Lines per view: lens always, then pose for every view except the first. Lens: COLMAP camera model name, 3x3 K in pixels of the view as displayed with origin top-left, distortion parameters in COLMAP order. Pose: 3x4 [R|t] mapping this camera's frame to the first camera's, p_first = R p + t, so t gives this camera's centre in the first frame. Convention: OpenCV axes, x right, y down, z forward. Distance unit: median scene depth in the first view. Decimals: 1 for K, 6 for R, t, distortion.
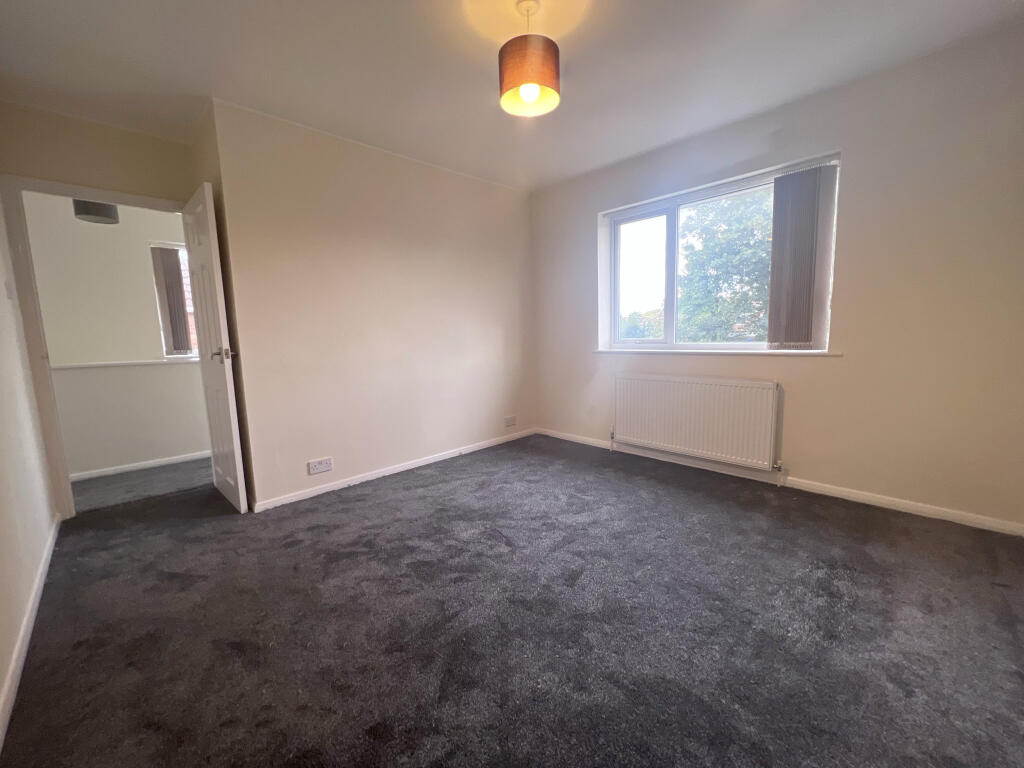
lens RADIAL K [[410.5, 0, 508.9], [0, 410.5, 384.8], [0, 0, 1]] dist [-0.000022, -0.000034]
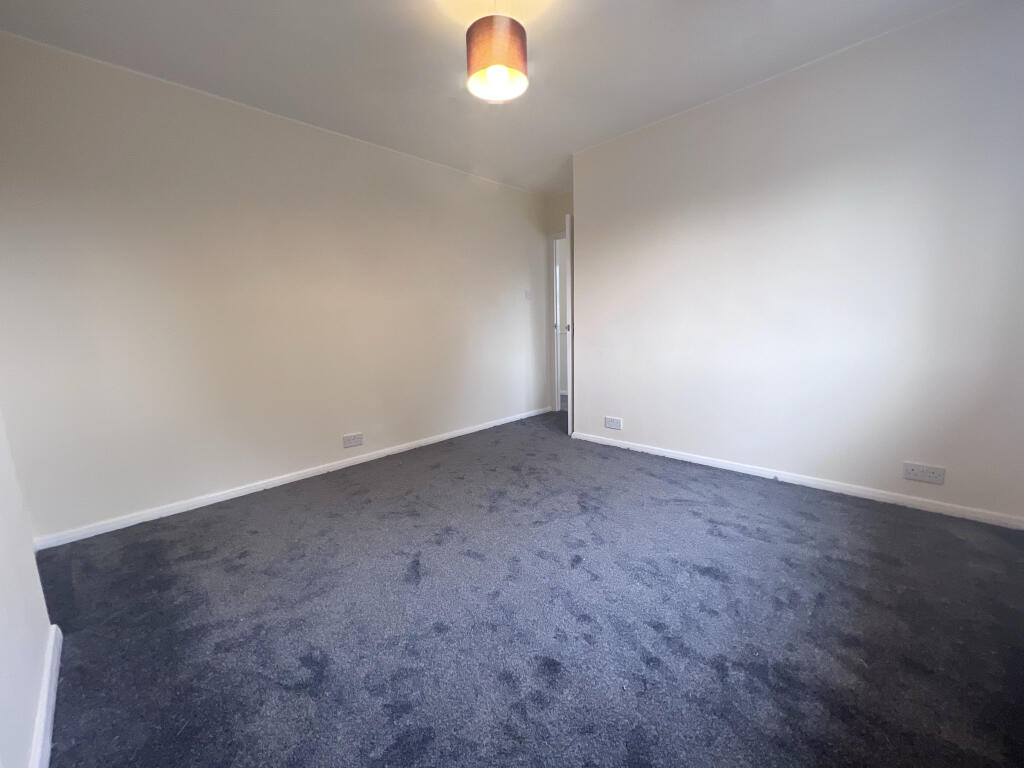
lens RADIAL K [[410.5, 0, 512.7], [0, 410.5, 389.9], [0, 0, 1]] dist [-0.000022, -0.000034]
pose [[0.014807, 0.180151, -0.983527, 0.825361], [-0.090991, 0.979797, 0.178098, -0.101605], [0.995742, 0.086855, 0.030900, 0.767141]]
